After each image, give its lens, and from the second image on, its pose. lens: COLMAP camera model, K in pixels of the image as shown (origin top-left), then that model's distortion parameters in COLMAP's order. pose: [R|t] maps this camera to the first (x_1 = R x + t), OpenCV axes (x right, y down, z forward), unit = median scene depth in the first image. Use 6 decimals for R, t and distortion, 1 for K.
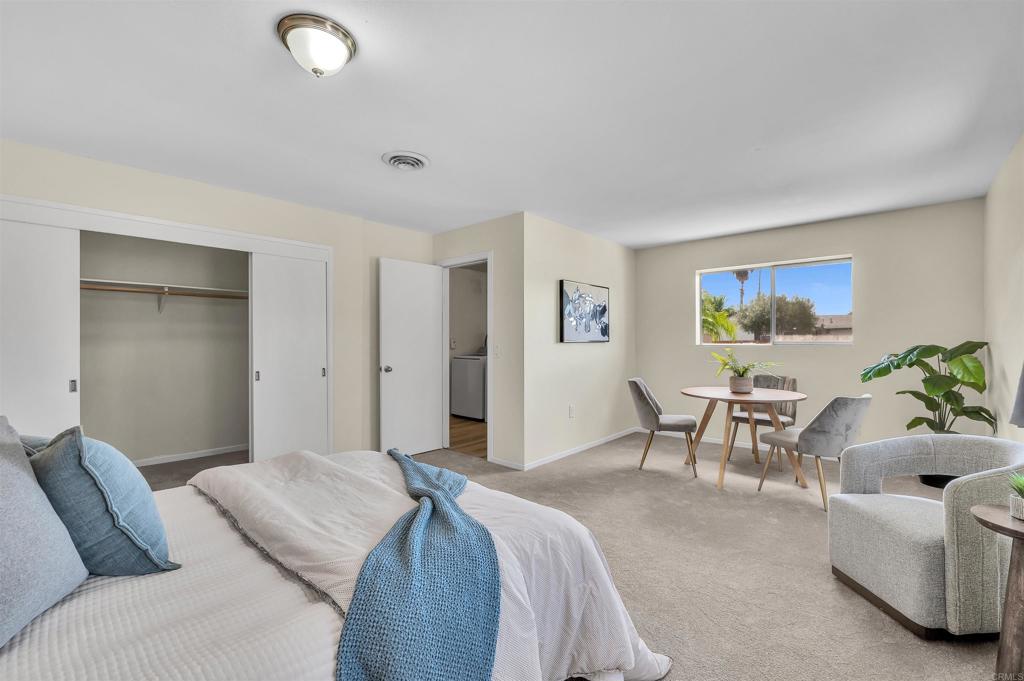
lens RADIAL K [[432.1, 0, 512.0], [0, 432.1, 340.5], [0, 0, 1]] dist [-0.001141, -0.000120]
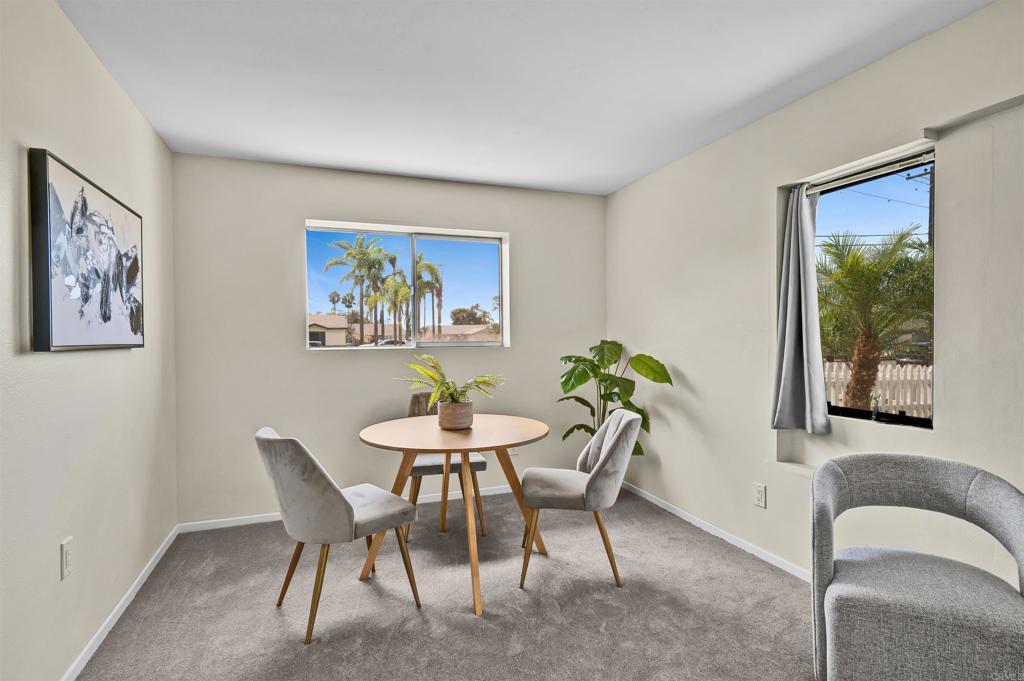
lens RADIAL K [[504.8, 0, 512.0], [0, 504.8, 340.5], [0, 0, 1]] dist [0.000032, 0.000046]
pose [[0.461304, -0.003998, 0.887233, -0.051175], [0.004811, 0.999986, 0.002005, -0.002323], [-0.887229, 0.003344, 0.461317, 0.529807]]
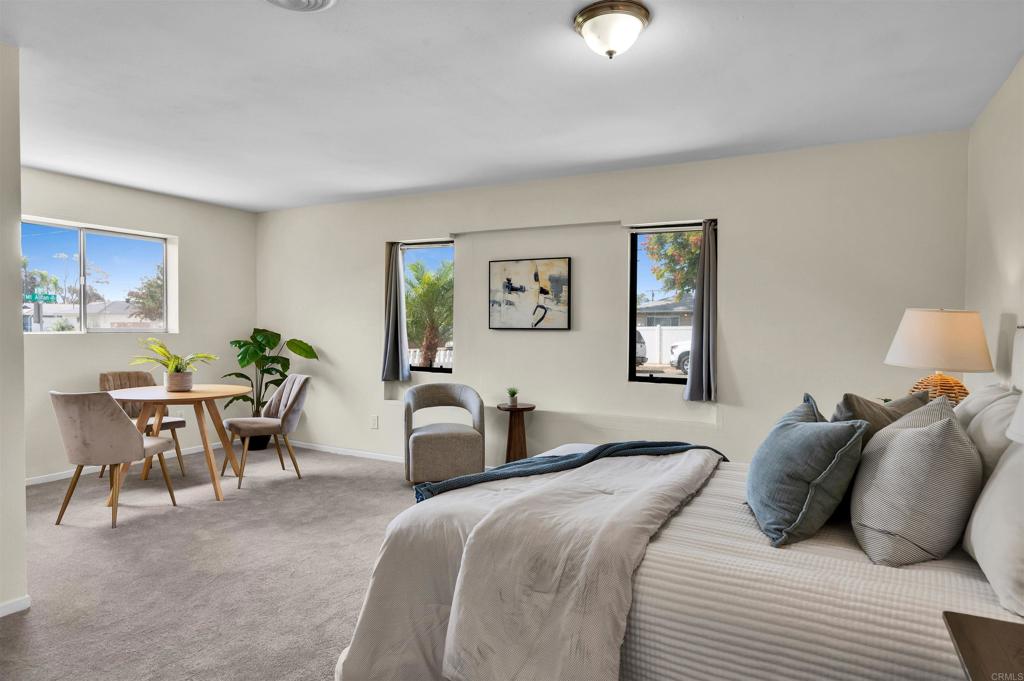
lens RADIAL K [[596.7, 0, 512.0], [0, 596.7, 340.5], [0, 0, 1]] dist [-0.003452, 0.000211]
pose [[-0.254671, -0.019816, 0.966825, -0.644745], [-0.009776, 0.999792, 0.017917, -0.003347], [-0.966978, -0.004888, -0.254812, 0.588783]]
